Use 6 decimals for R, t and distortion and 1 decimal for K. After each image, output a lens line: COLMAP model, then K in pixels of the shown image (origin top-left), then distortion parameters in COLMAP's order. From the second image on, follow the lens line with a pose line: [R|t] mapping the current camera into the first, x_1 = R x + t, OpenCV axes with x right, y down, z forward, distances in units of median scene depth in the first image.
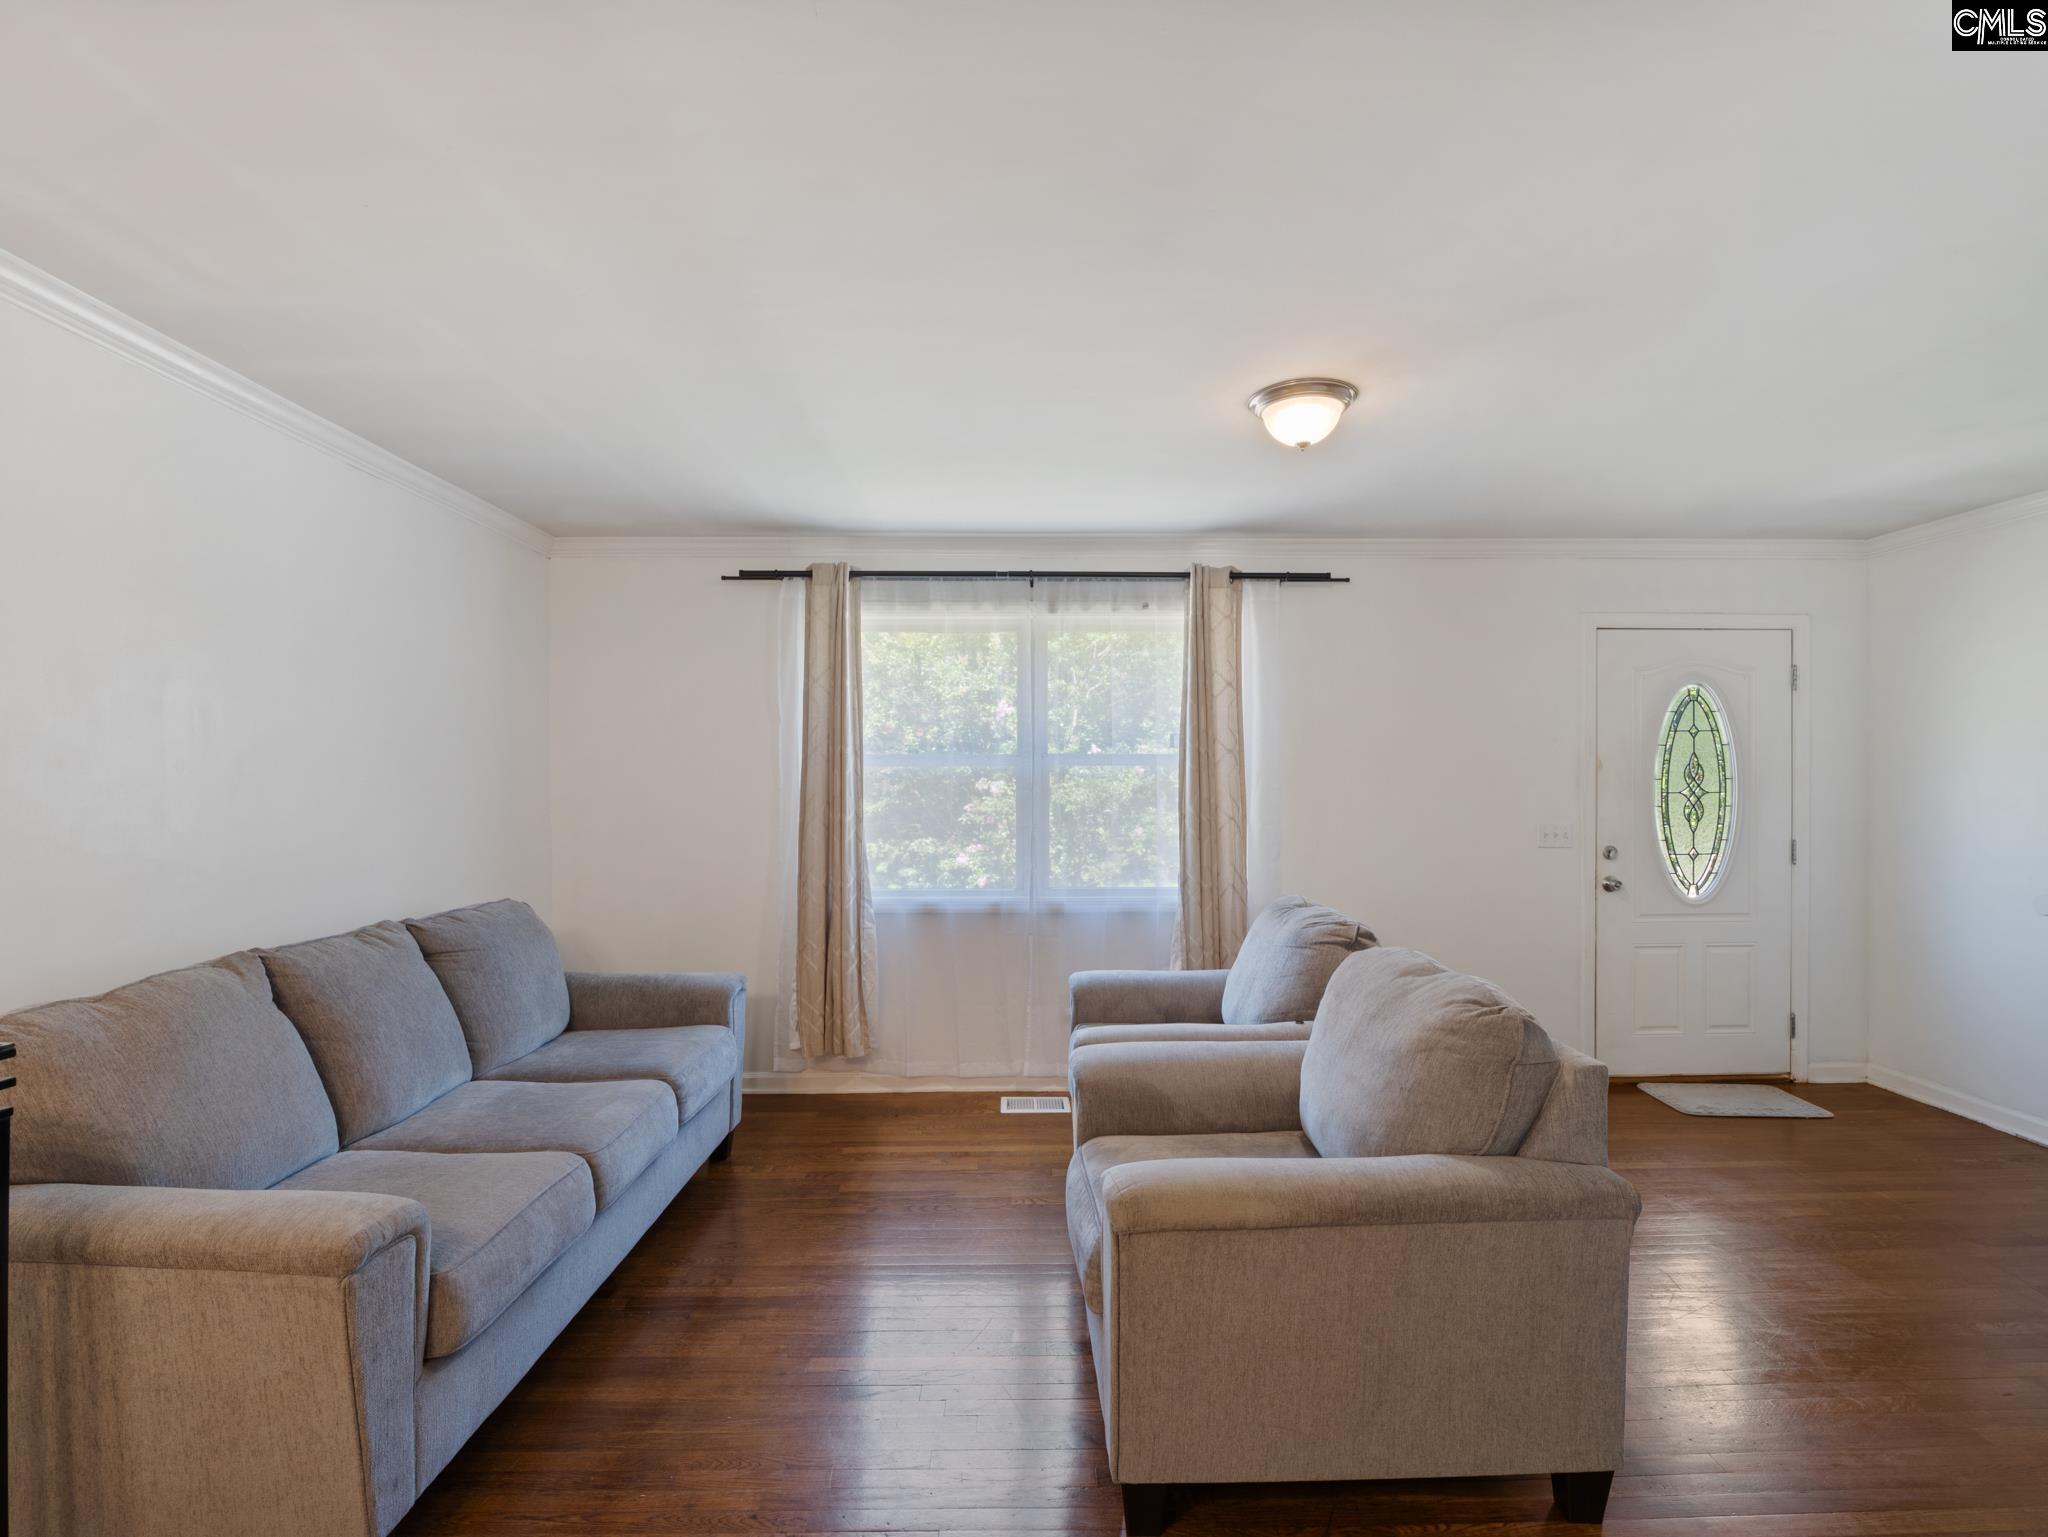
lens RADIAL K [[996.0, 0, 1027.1], [0, 996.0, 785.3], [0, 0, 1]] dist [-0.018296, -0.001152]
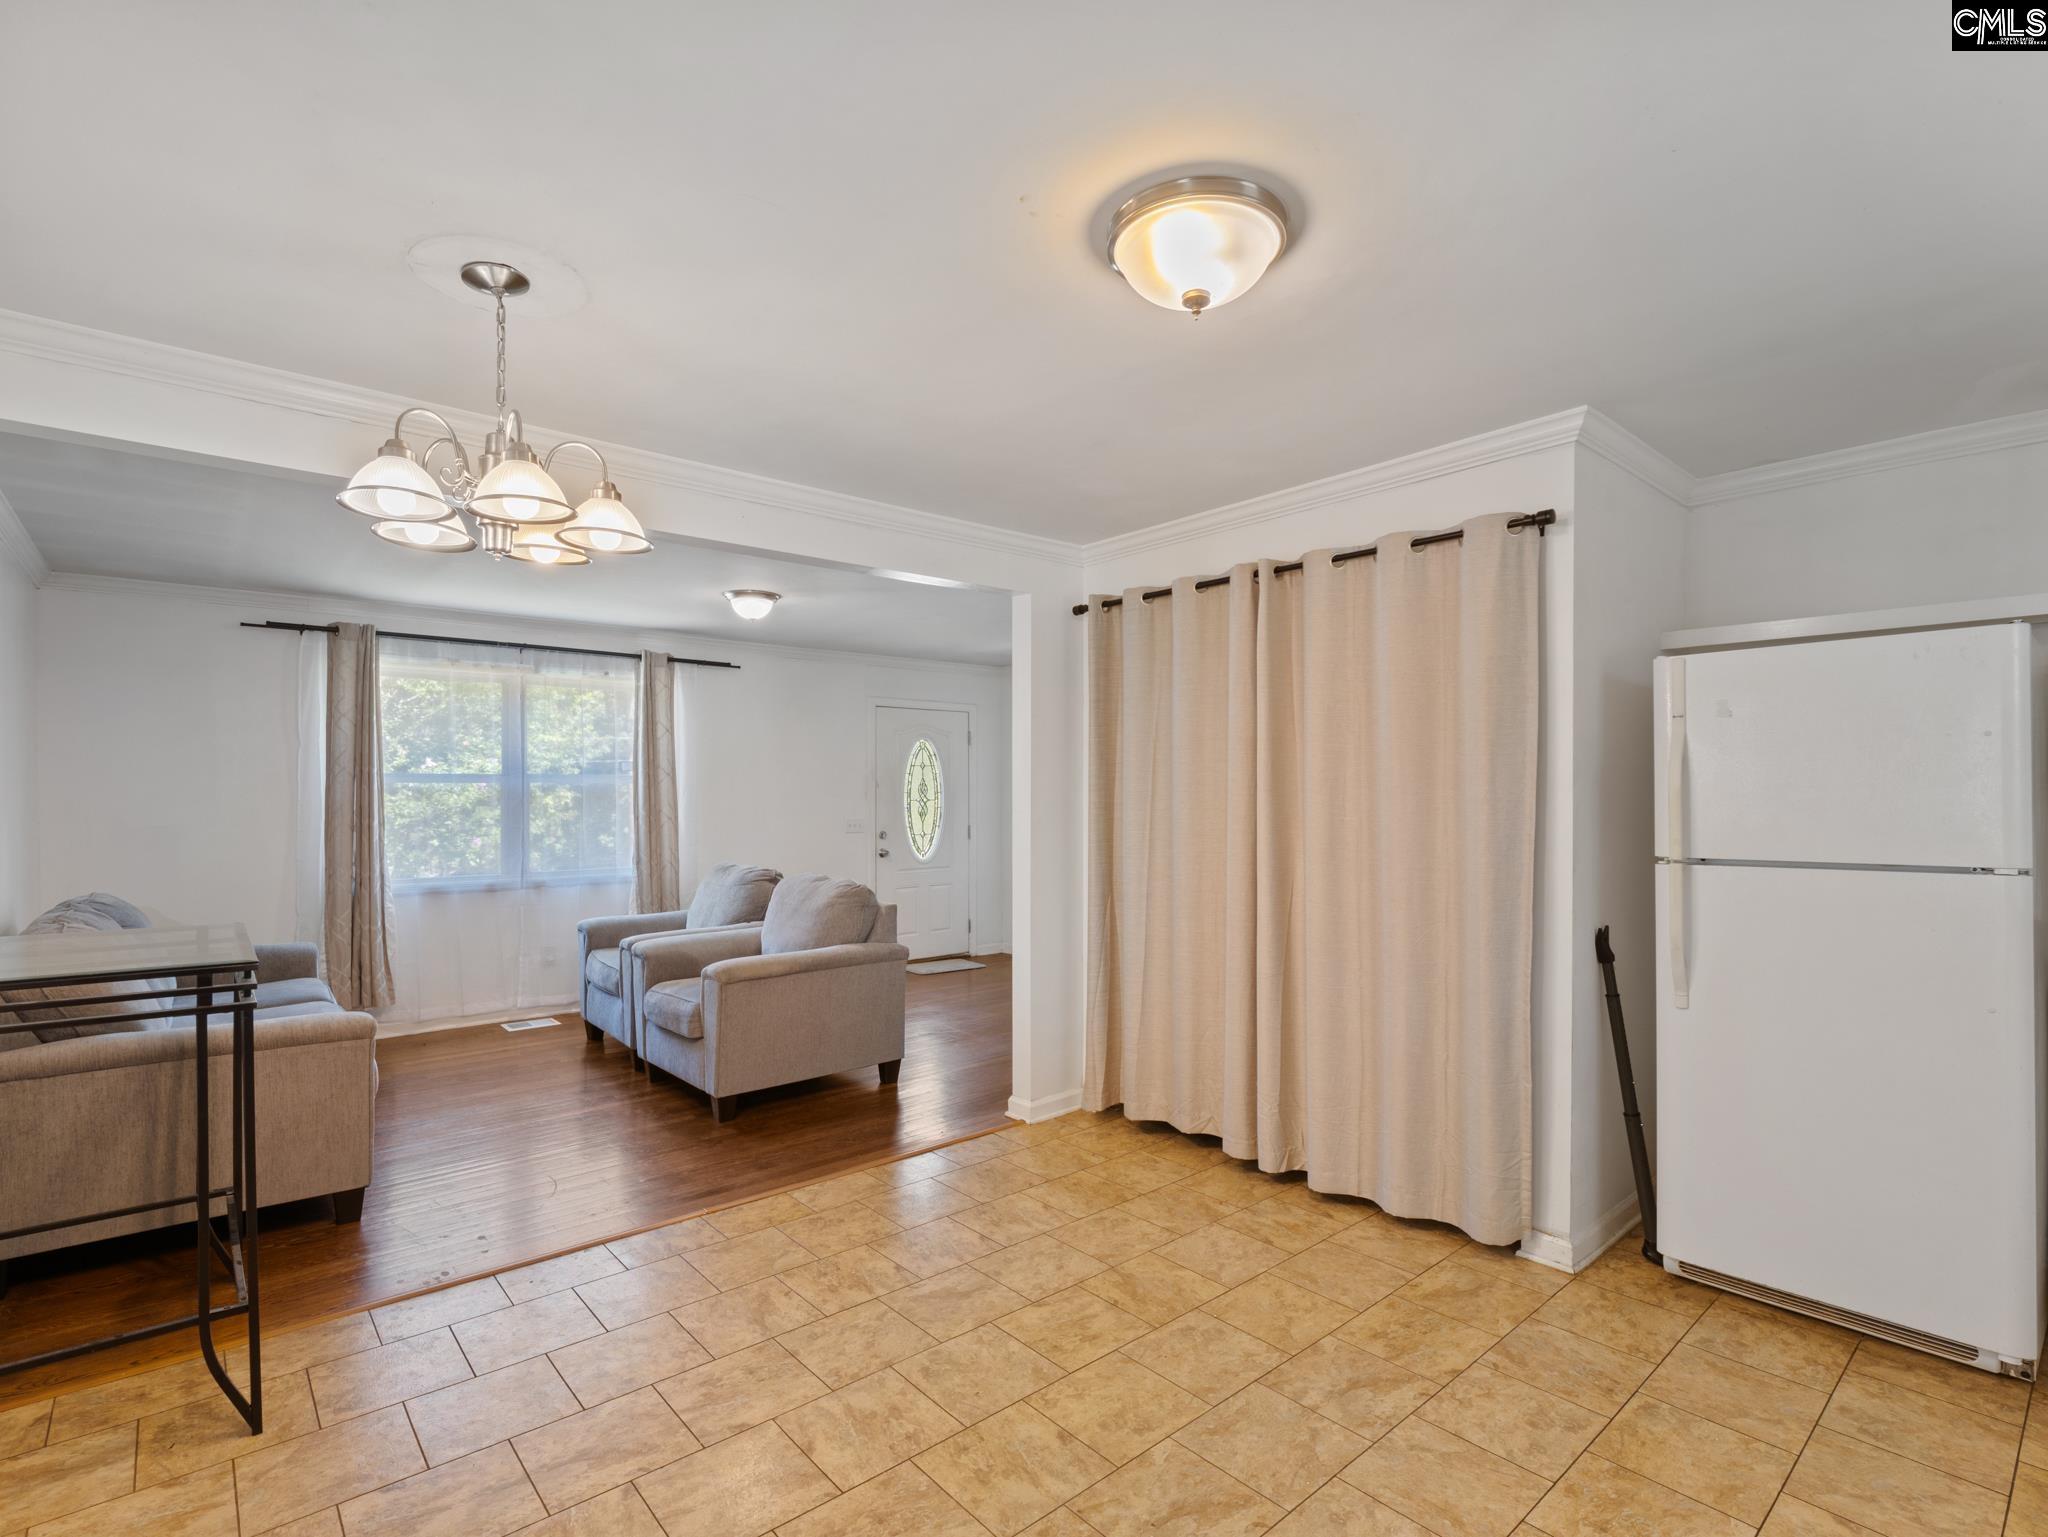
lens RADIAL K [[996.0, 0, 1030.9], [0, 996.0, 790.0], [0, 0, 1]] dist [-0.018296, -0.001152]
pose [[0.761851, 0.002202, 0.647749, -0.355469], [0.003574, 0.999965, -0.007602, 0.003290], [-0.647743, 0.008107, 0.761816, -0.517165]]
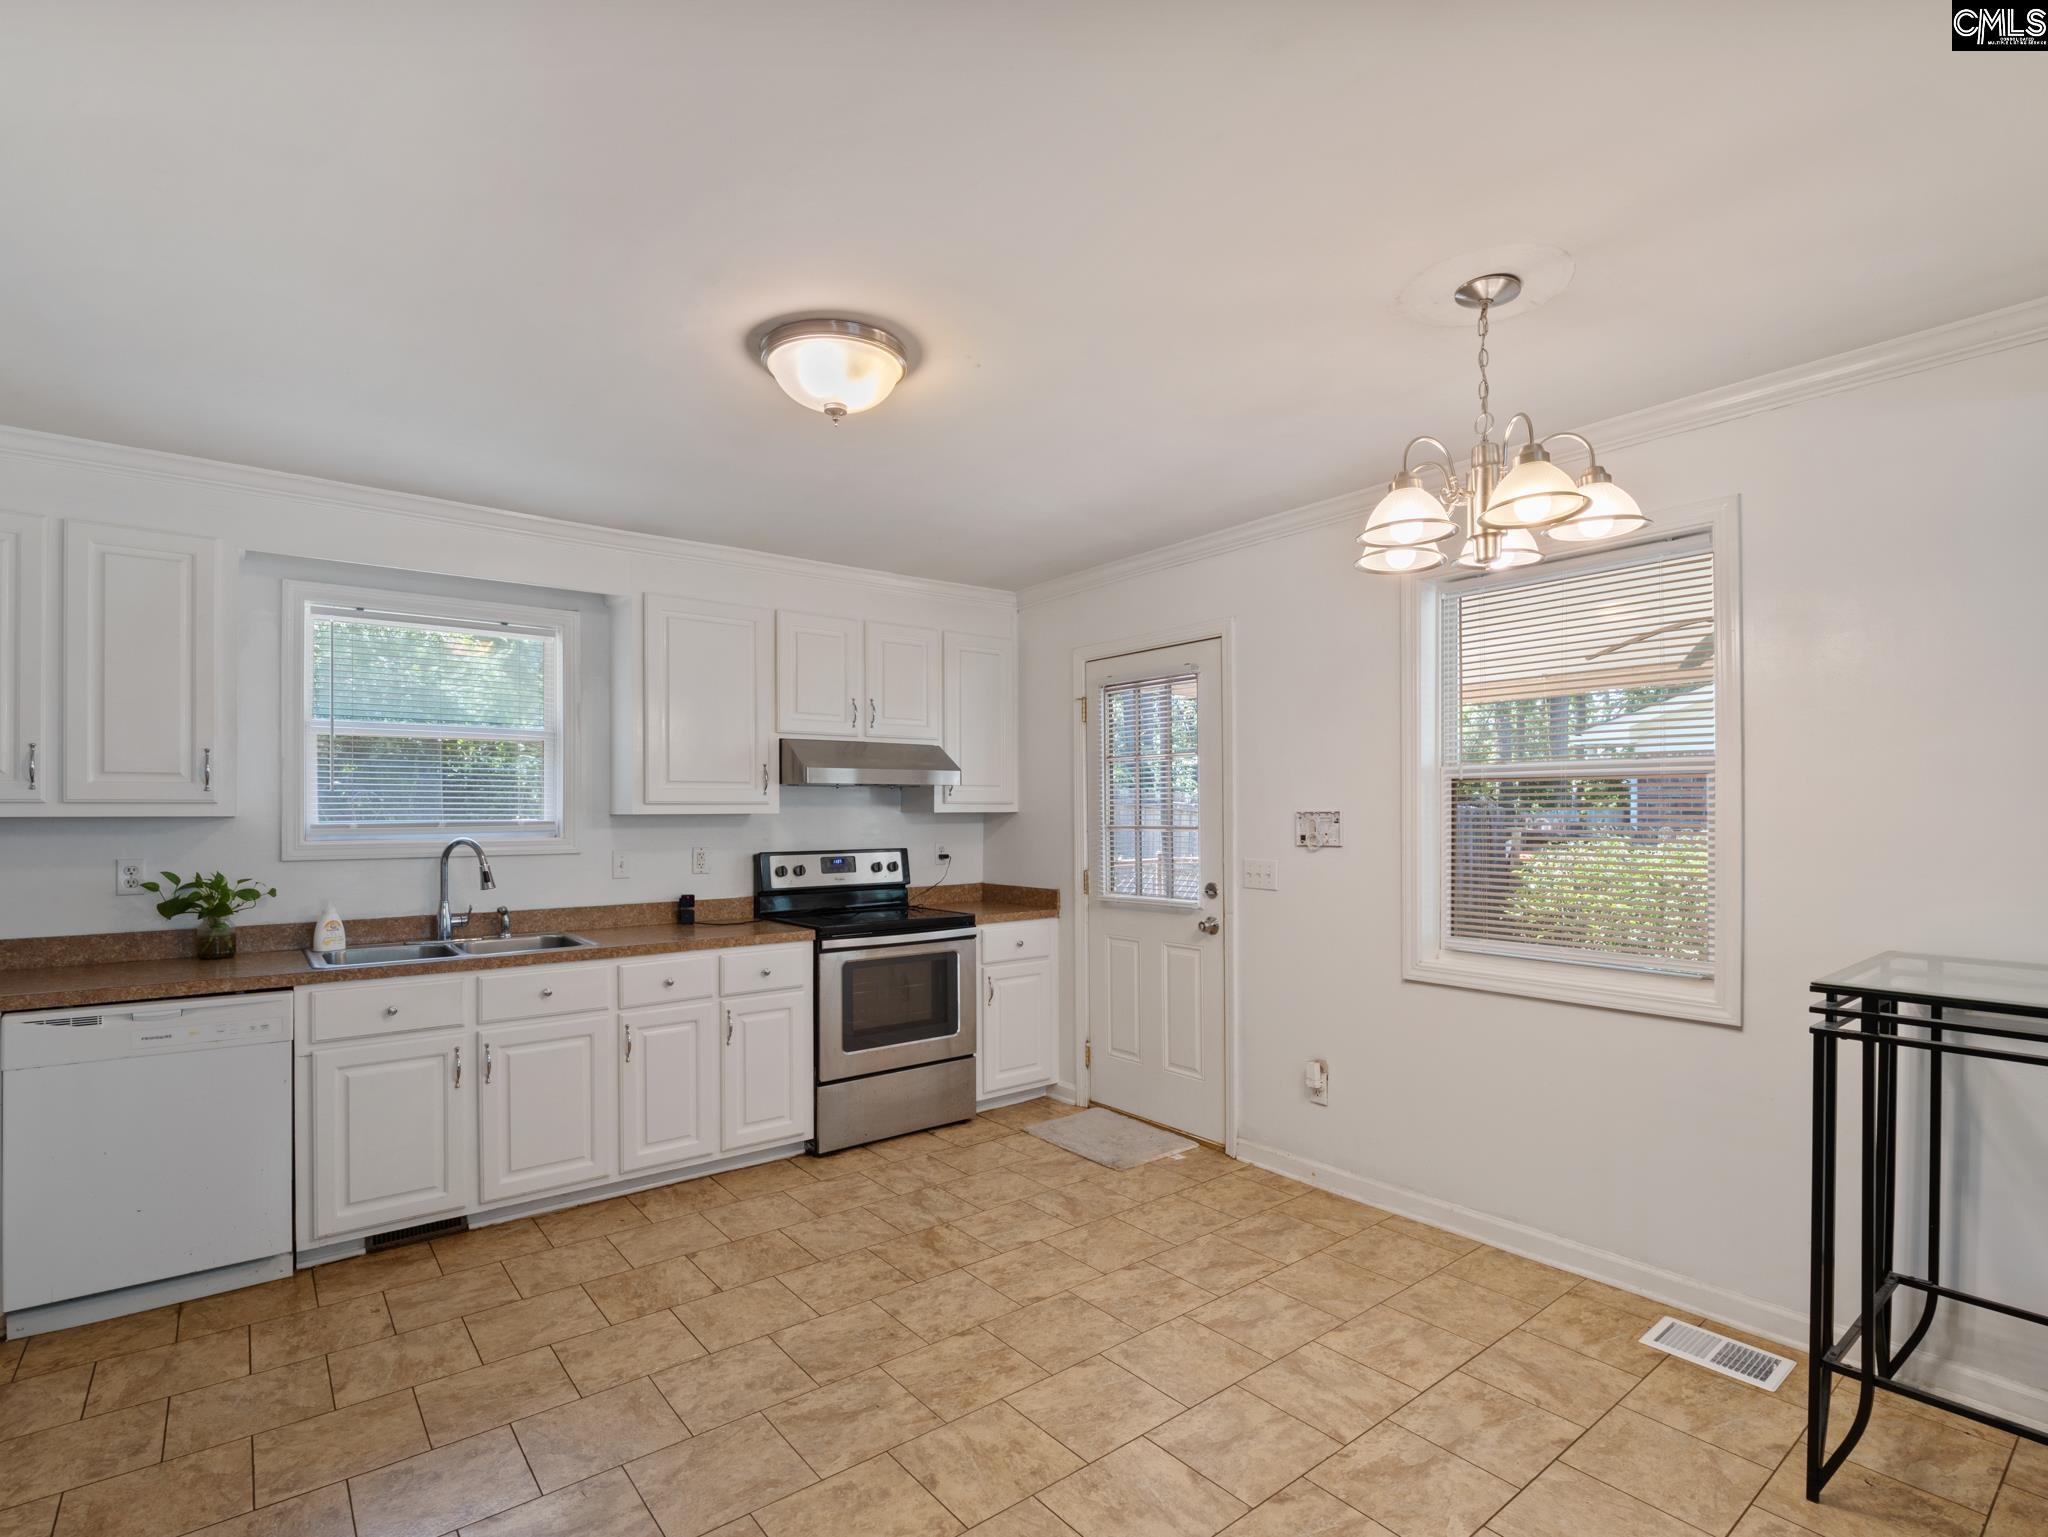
lens RADIAL K [[996.0, 0, 1049.4], [0, 996.0, 805.1], [0, 0, 1]] dist [-0.018296, -0.001152]
pose [[-0.779554, 0.004993, -0.626315, 0.222129], [0.006183, 0.999981, 0.000276, 0.000824], [0.626305, -0.003658, -0.779570, 0.248355]]
